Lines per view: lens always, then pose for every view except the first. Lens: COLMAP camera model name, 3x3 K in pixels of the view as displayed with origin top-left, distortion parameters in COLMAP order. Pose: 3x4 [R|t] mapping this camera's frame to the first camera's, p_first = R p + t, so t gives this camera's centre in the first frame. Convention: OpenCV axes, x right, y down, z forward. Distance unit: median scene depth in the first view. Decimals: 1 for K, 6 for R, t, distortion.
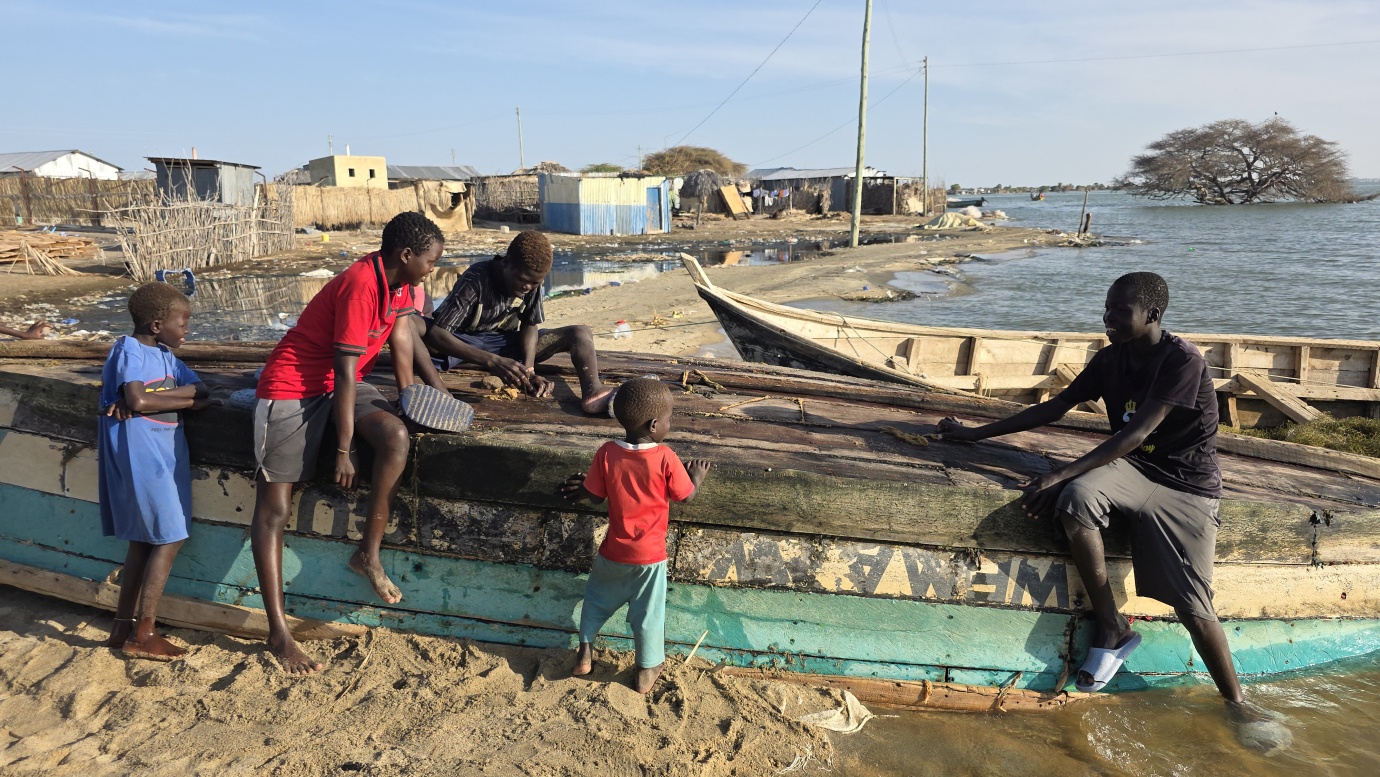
lens RADIAL K [[934.6, 0, 689.7], [0, 934.6, 405.4], [0, 0, 1]] dist [0.070954, -0.085592]
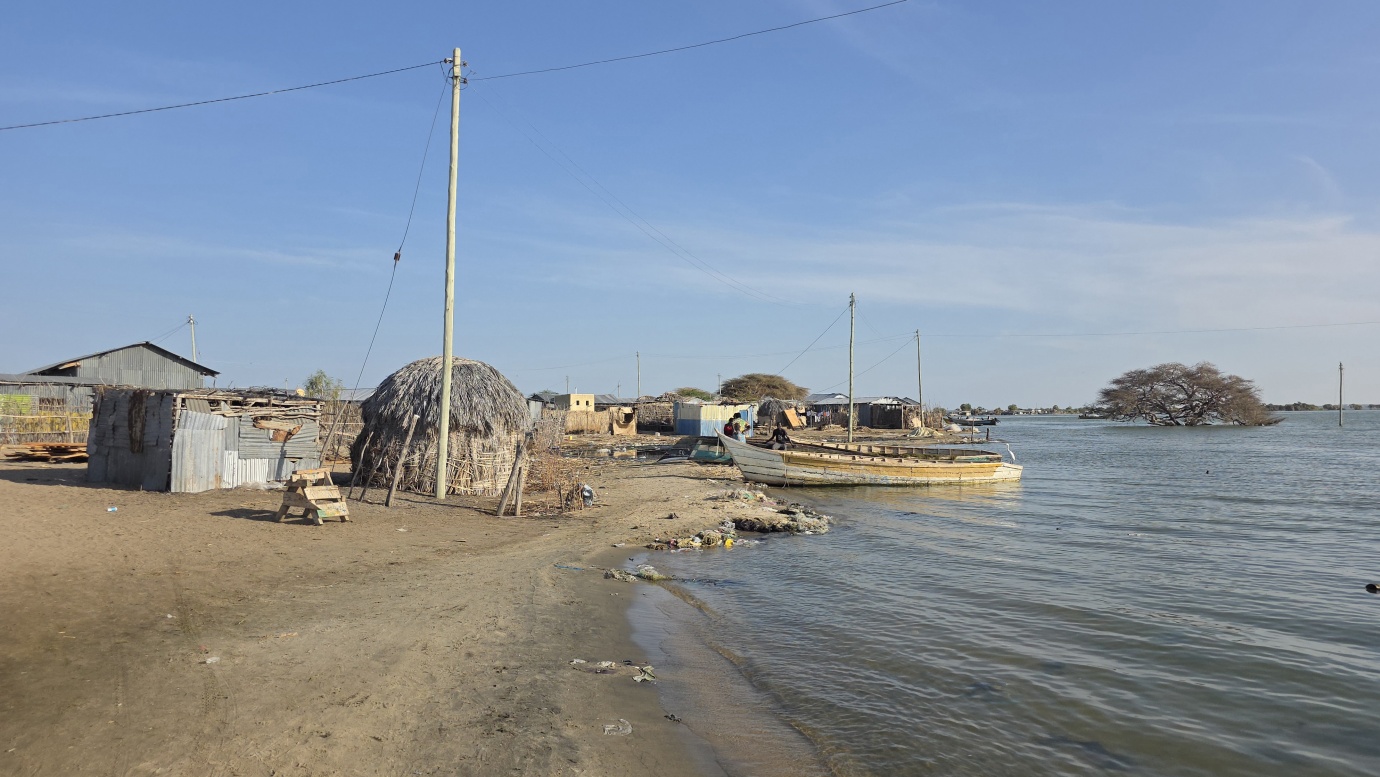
lens RADIAL K [[940.2, 0, 703.8], [0, 940.2, 387.1], [0, 0, 1]] dist [0.077408, -0.087285]
pose [[0.998374, 0.005008, -0.056788, -0.013856], [-0.018728, 0.969662, -0.243730, 0.132843], [0.053845, 0.244397, 0.968179, -0.618225]]
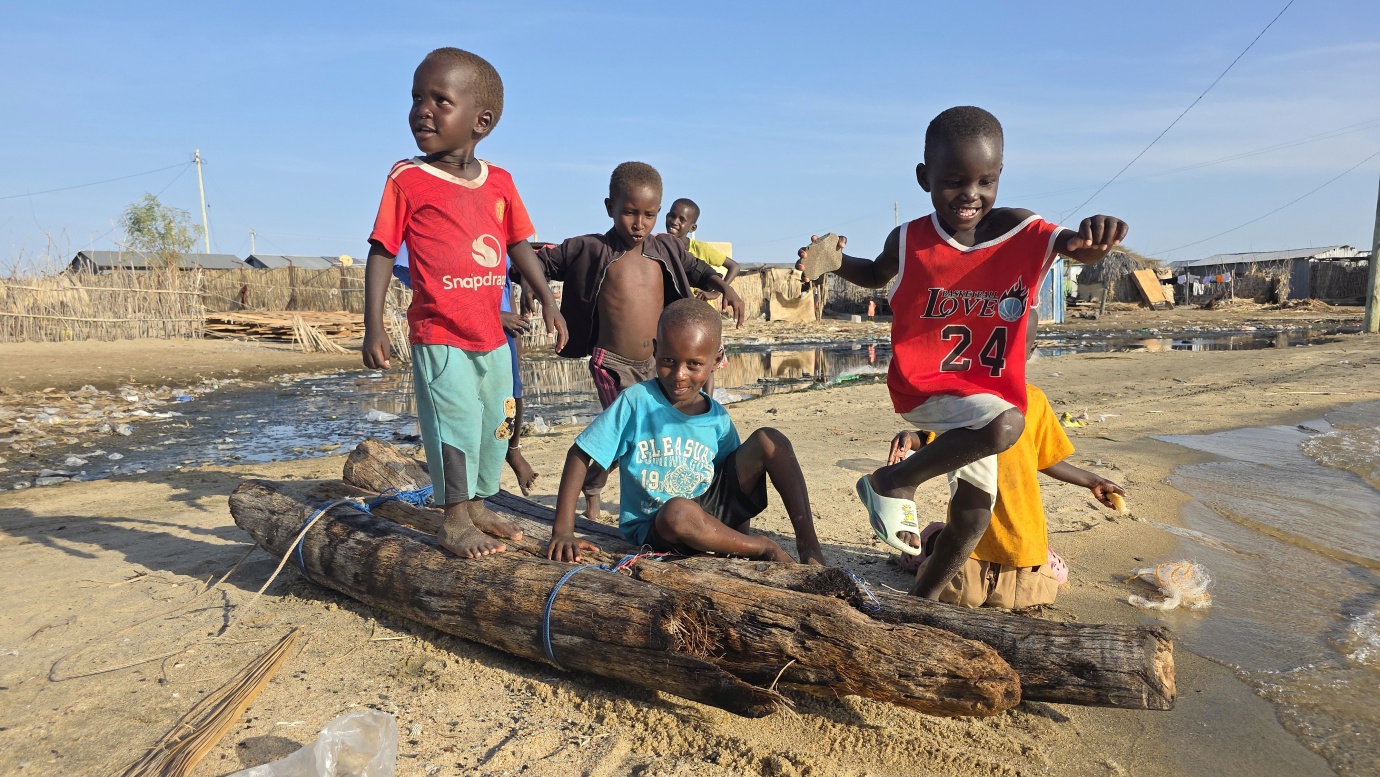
lens RADIAL K [[940.2, 0, 703.8], [0, 940.2, 387.1], [0, 0, 1]] dist [0.077408, -0.087285]
pose [[0.927604, 0.025221, -0.372711, -0.002280], [-0.073596, 0.990503, -0.116139, -0.013251], [0.366242, 0.135161, 0.920651, 0.144718]]
